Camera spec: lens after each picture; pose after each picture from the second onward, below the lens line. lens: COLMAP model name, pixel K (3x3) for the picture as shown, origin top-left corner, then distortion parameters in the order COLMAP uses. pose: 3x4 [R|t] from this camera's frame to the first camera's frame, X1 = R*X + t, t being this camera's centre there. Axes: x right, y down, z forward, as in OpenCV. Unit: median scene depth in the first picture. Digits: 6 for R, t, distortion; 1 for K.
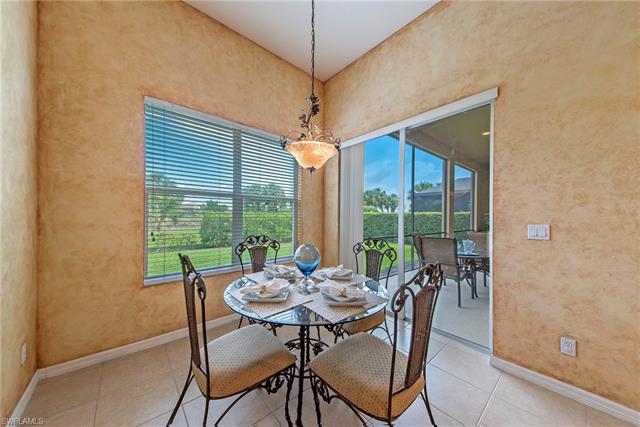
lens RADIAL K [[218.4, 0, 321.3], [0, 218.4, 217.5], [0, 0, 1]] dist [0.025743, -0.000017]
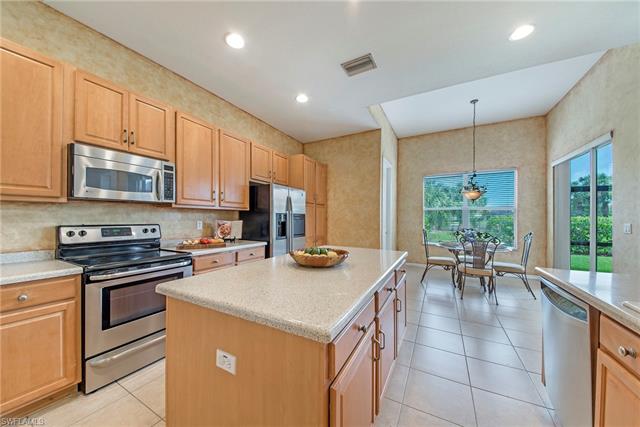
lens RADIAL K [[218.4, 0, 321.3], [0, 218.4, 217.5], [0, 0, 1]] dist [0.025743, -0.000017]
pose [[0.349383, -0.008197, -0.936944, 1.153296], [-0.014275, 0.999799, -0.014070, 0.025716], [0.936871, 0.018291, 0.349196, -0.981415]]
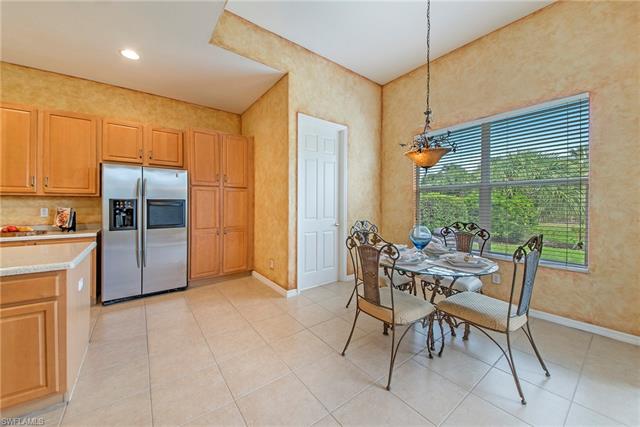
lens RADIAL K [[236.3, 0, 319.3], [0, 236.3, 207.3], [0, 0, 1]] dist [-0.000807, -0.000082]
pose [[-0.076121, 0.000741, -0.997098, 0.945768], [-0.012619, 0.999919, 0.001707, 0.012638], [0.997019, 0.012712, -0.076106, 0.352057]]
